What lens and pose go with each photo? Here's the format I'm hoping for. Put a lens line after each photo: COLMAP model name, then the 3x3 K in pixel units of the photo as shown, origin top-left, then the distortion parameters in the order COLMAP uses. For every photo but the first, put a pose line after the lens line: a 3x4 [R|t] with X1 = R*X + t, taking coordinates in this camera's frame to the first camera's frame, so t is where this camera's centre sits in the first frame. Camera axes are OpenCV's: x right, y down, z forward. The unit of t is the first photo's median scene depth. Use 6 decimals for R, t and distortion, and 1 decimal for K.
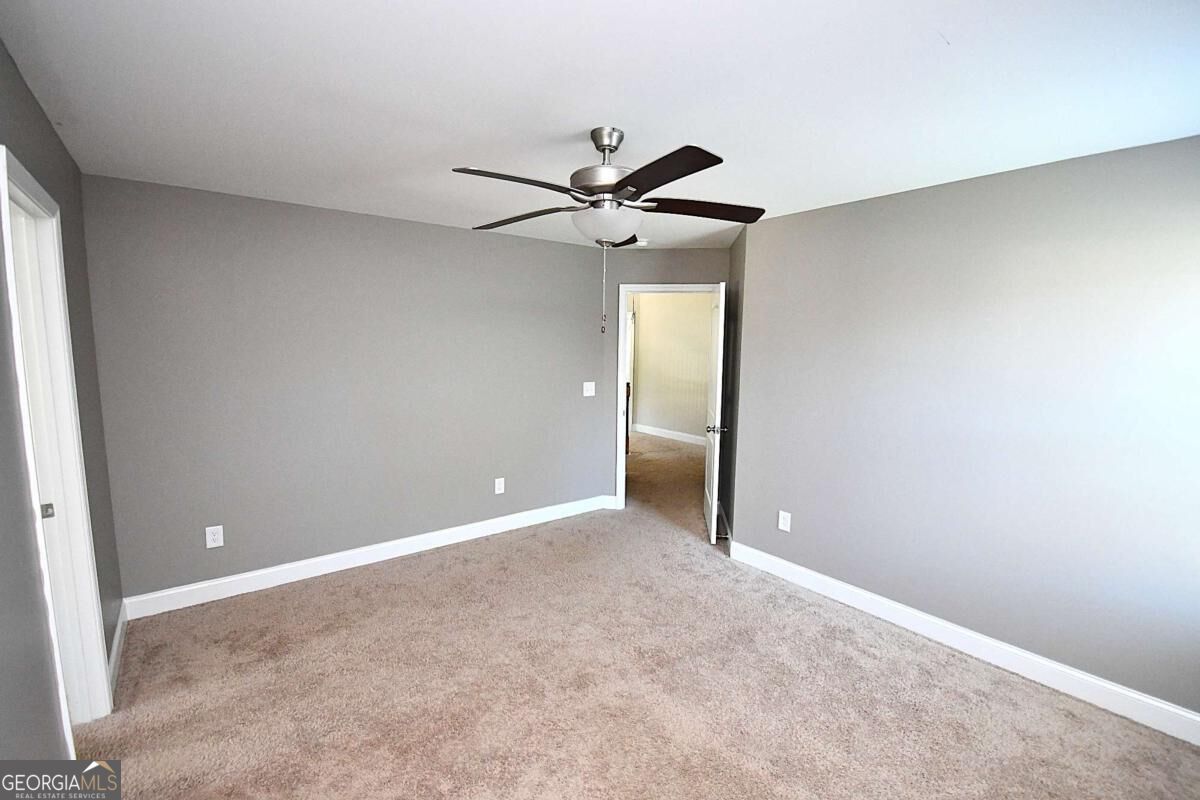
lens RADIAL K [[526.3, 0, 600.0], [0, 526.3, 400.0], [0, 0, 1]] dist [-0.002285, -0.000382]
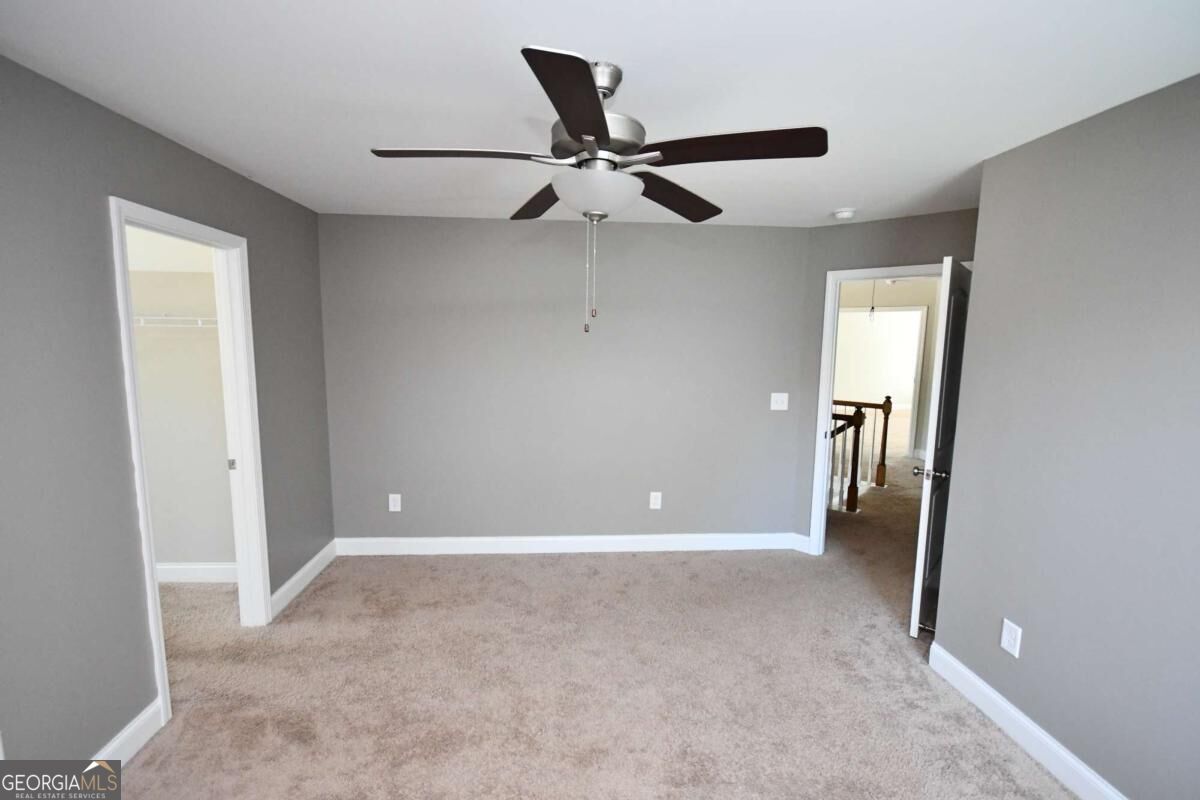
lens RADIAL K [[526.3, 0, 600.0], [0, 526.3, 400.0], [0, 0, 1]] dist [-0.002285, -0.000382]
pose [[0.828344, 0.063833, -0.556571, 0.285370], [-0.066997, 0.997645, 0.014708, -0.023215], [0.556199, 0.025106, 0.830670, 0.225196]]
